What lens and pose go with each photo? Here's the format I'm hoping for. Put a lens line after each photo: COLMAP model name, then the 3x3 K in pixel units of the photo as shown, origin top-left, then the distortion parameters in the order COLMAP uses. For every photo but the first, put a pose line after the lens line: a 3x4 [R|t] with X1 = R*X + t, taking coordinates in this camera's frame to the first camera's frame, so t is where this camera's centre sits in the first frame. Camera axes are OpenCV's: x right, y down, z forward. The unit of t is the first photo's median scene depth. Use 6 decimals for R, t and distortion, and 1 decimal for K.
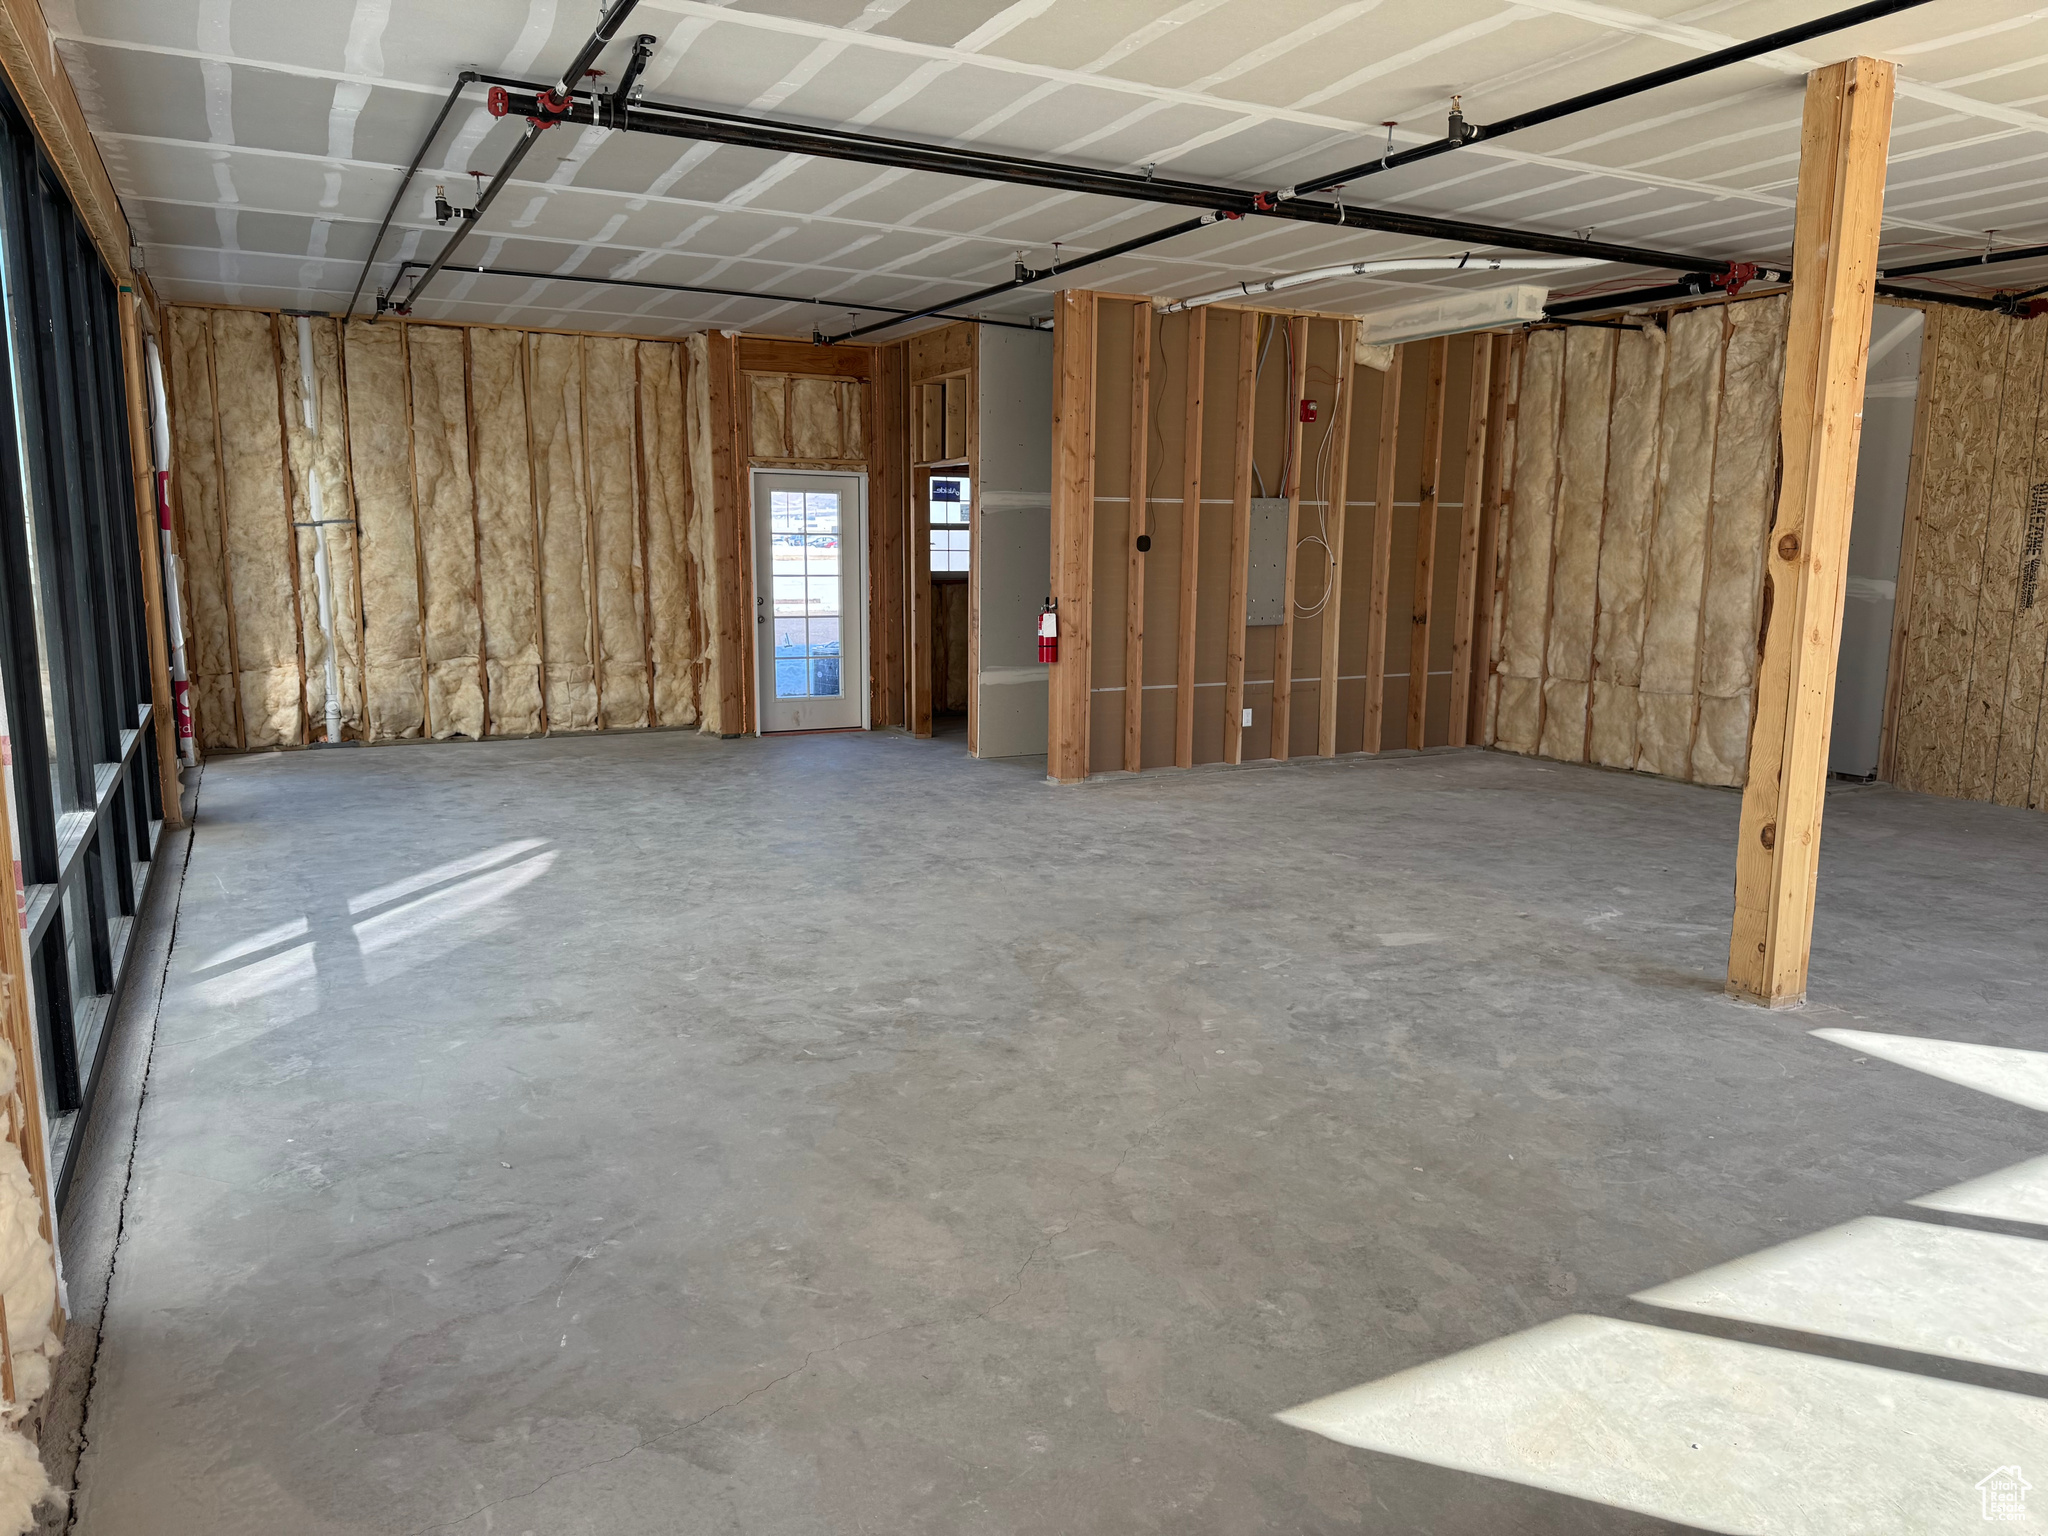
lens RADIAL K [[1438.2, 0, 1019.5], [0, 1438.2, 776.4], [0, 0, 1]] dist [0.068810, -0.079145]
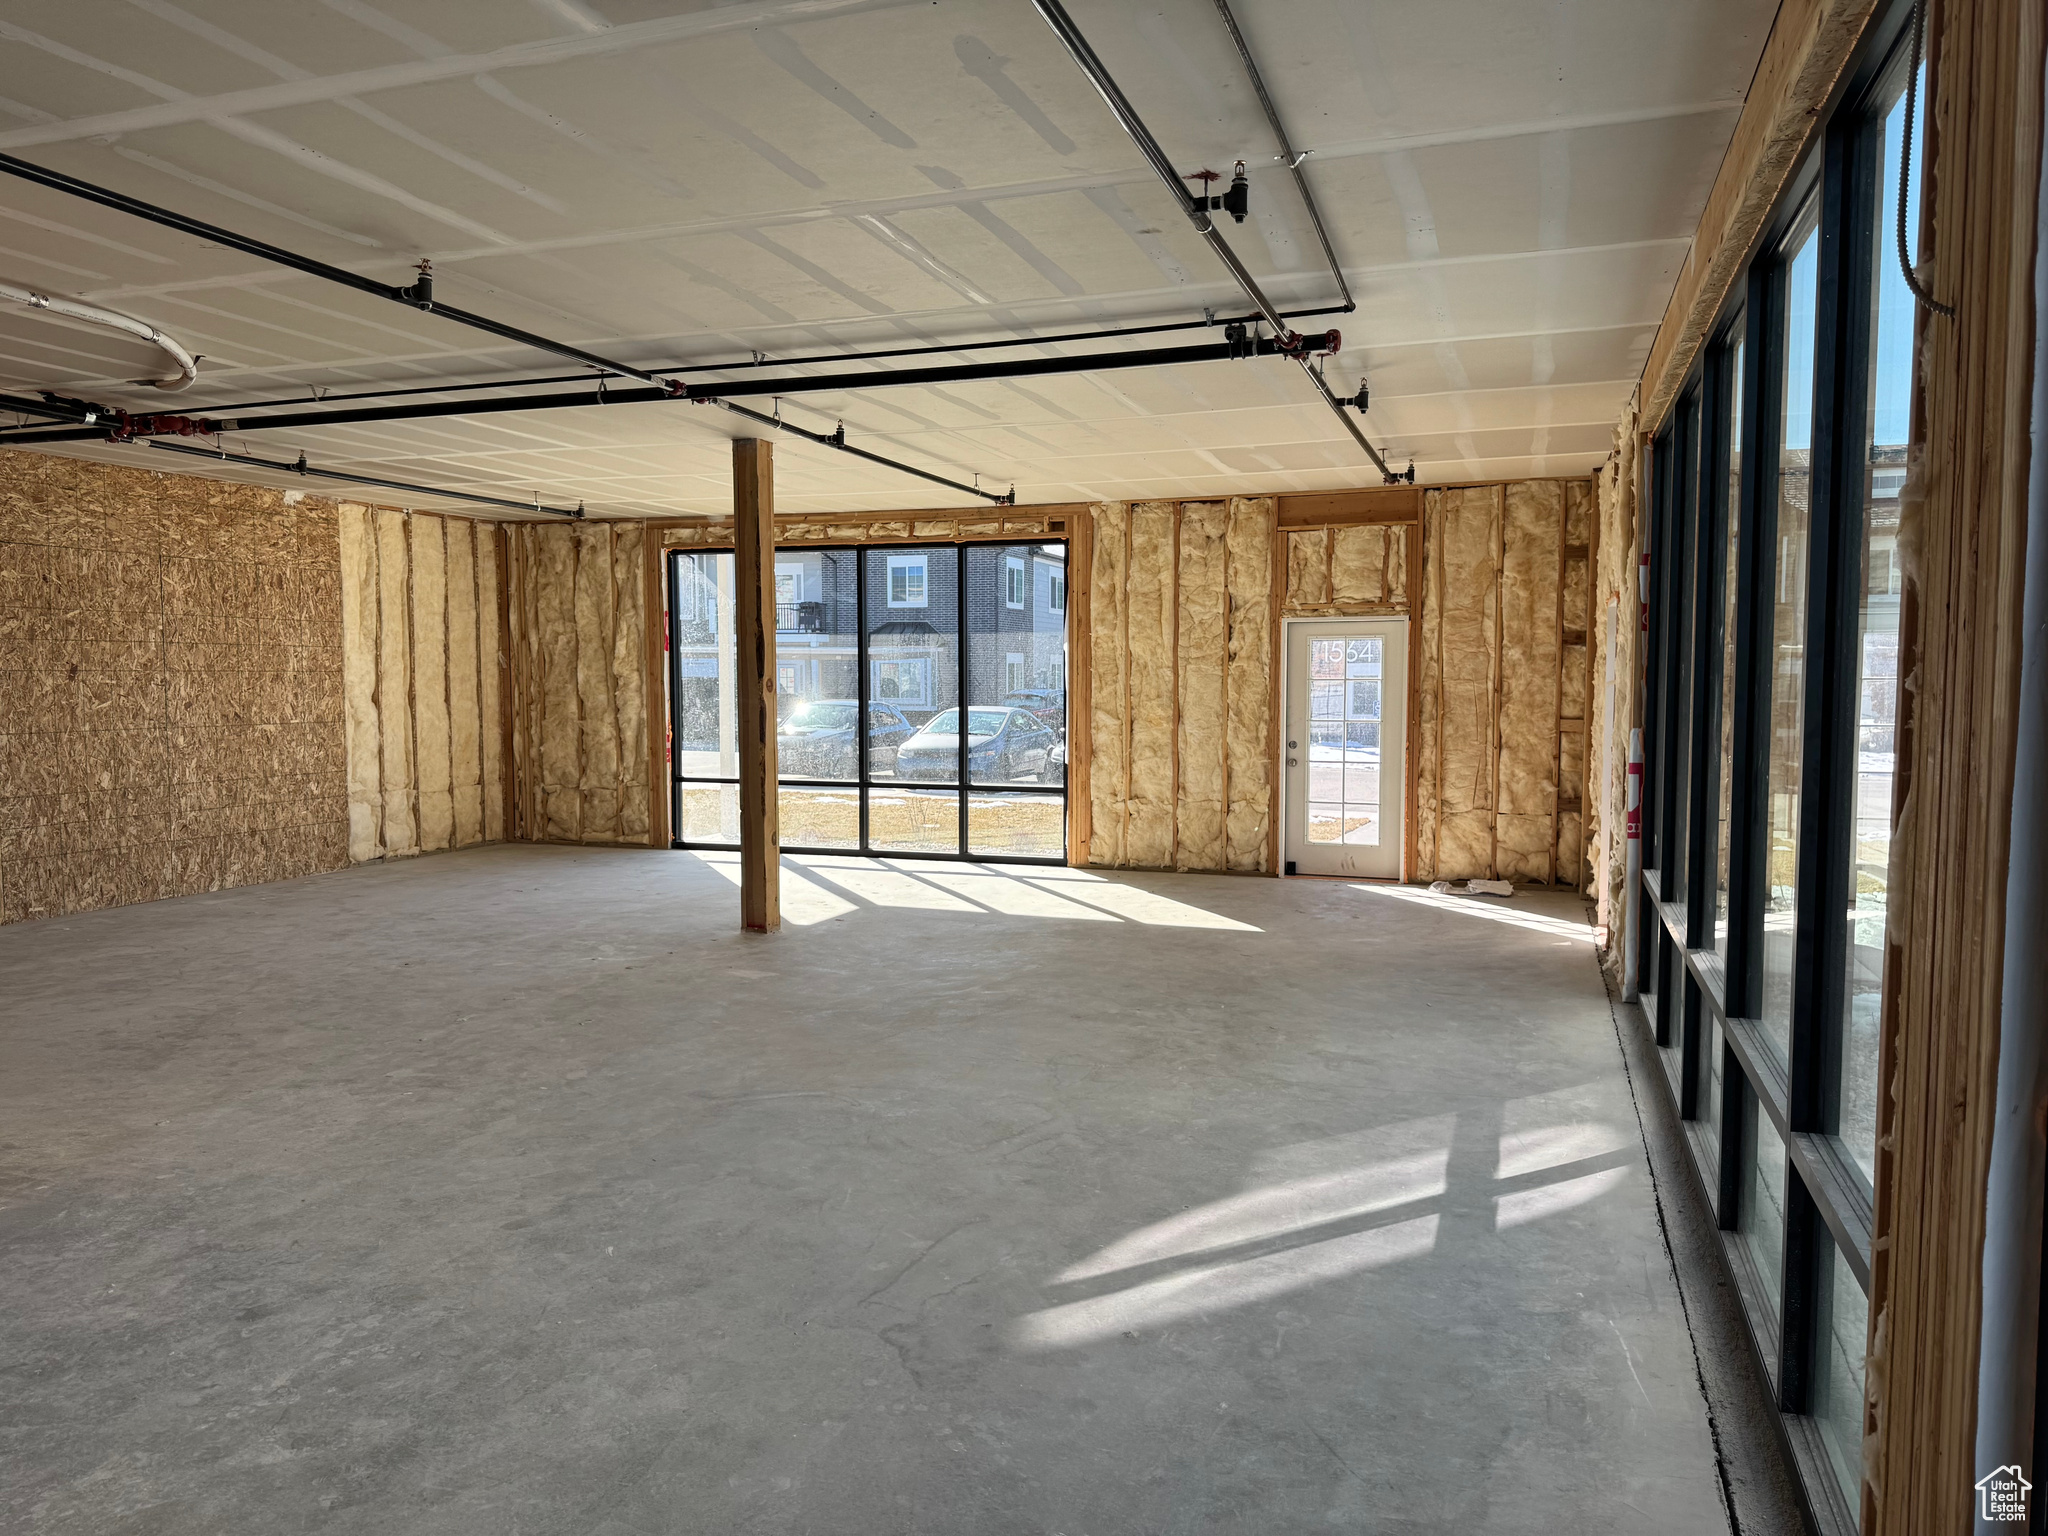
lens RADIAL K [[1438.2, 0, 1038.2], [0, 1438.2, 757.5], [0, 0, 1]] dist [0.068810, -0.079145]
pose [[-0.691317, -0.050685, 0.720772, -0.911153], [0.112440, 0.977838, 0.176607, -0.303473], [-0.713749, 0.203135, -0.670297, 1.733228]]
